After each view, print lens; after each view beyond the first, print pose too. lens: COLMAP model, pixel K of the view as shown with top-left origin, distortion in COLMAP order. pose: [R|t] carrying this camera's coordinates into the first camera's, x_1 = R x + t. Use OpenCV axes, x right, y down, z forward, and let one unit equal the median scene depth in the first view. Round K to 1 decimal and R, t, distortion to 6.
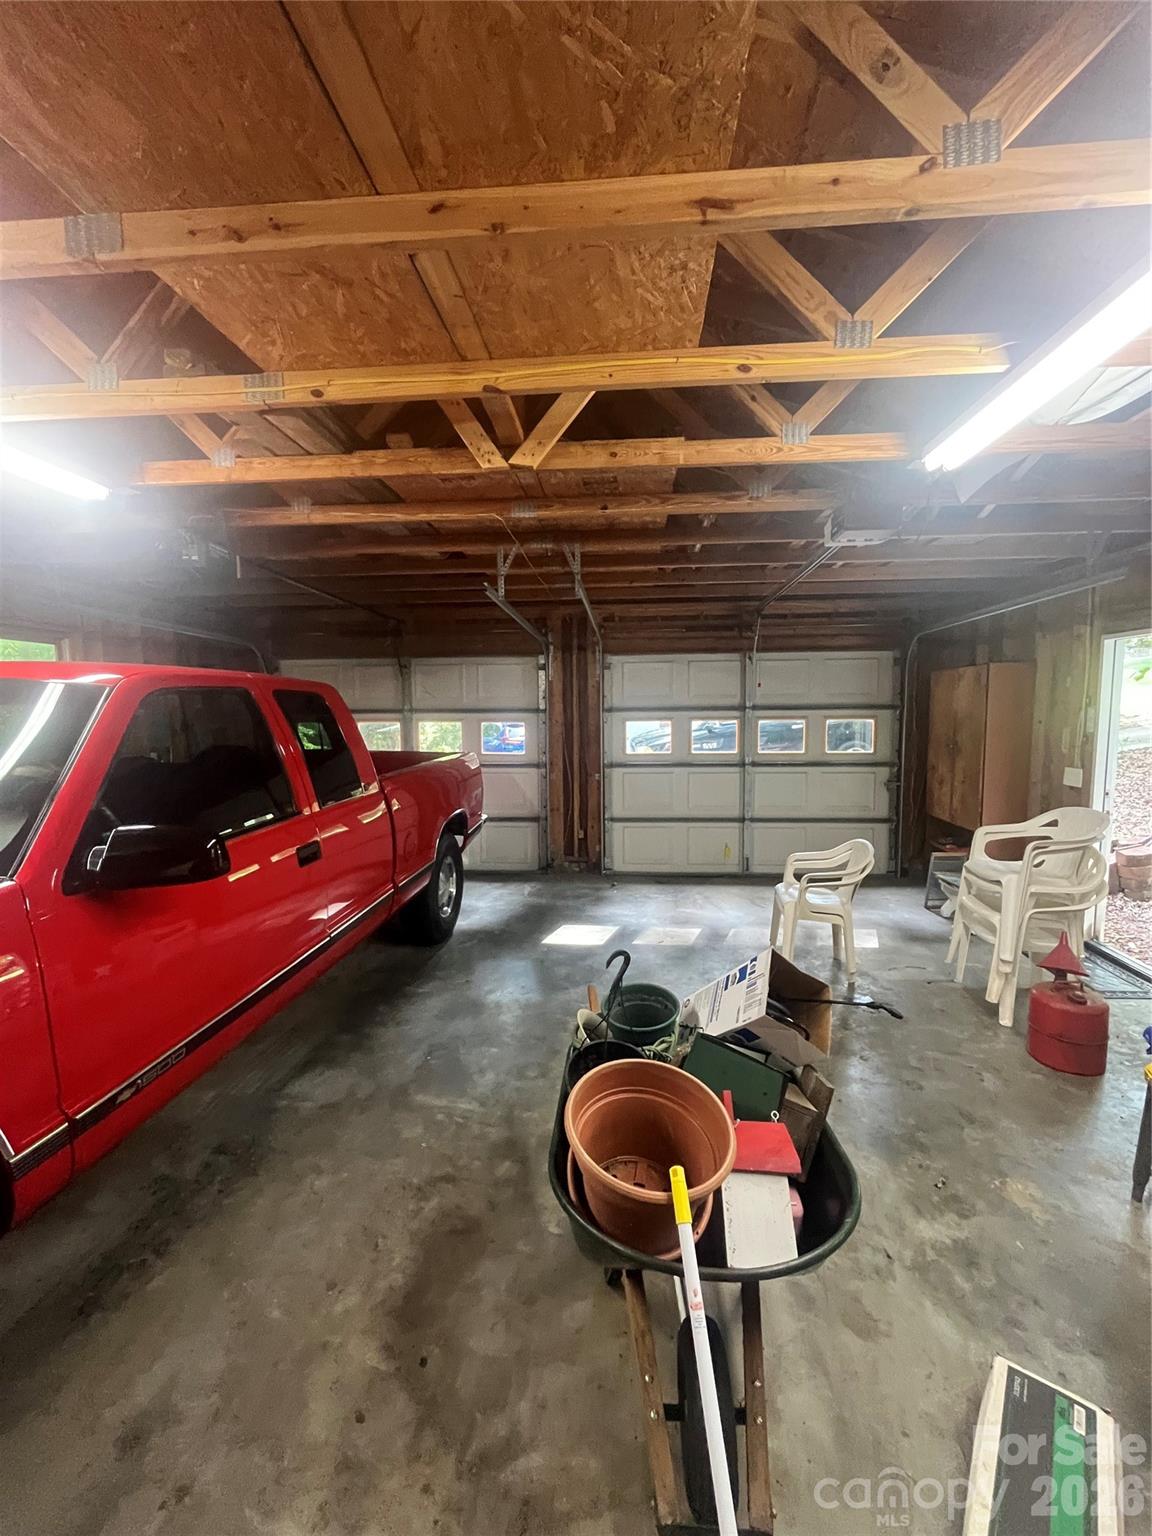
lens RADIAL K [[627.0, 0, 575.5], [0, 627.0, 766.0], [0, 0, 1]] dist [-0.001901, 0.000141]
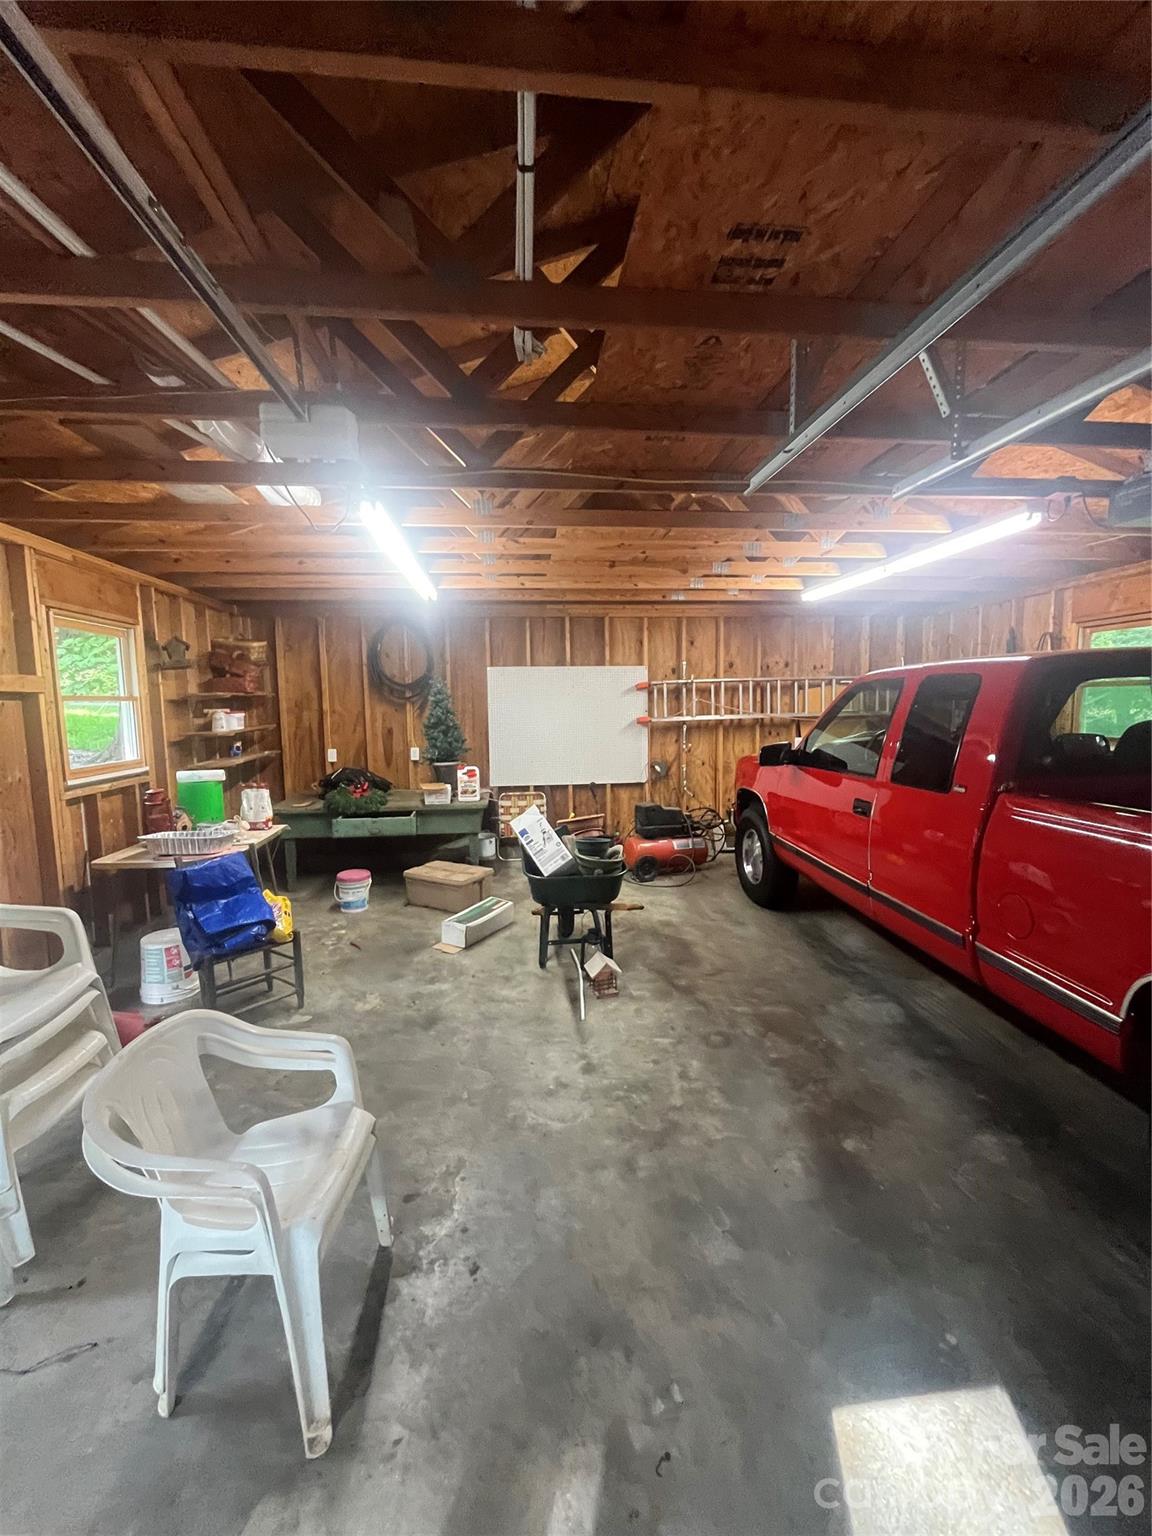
lens RADIAL K [[627.0, 0, 575.5], [0, 627.0, 766.0], [0, 0, 1]] dist [-0.001901, 0.000141]
pose [[-0.981541, 0.046816, -0.185435, 0.447710], [0.009119, 0.979931, 0.199128, -0.237323], [0.191036, 0.193762, -0.962269, 2.478485]]
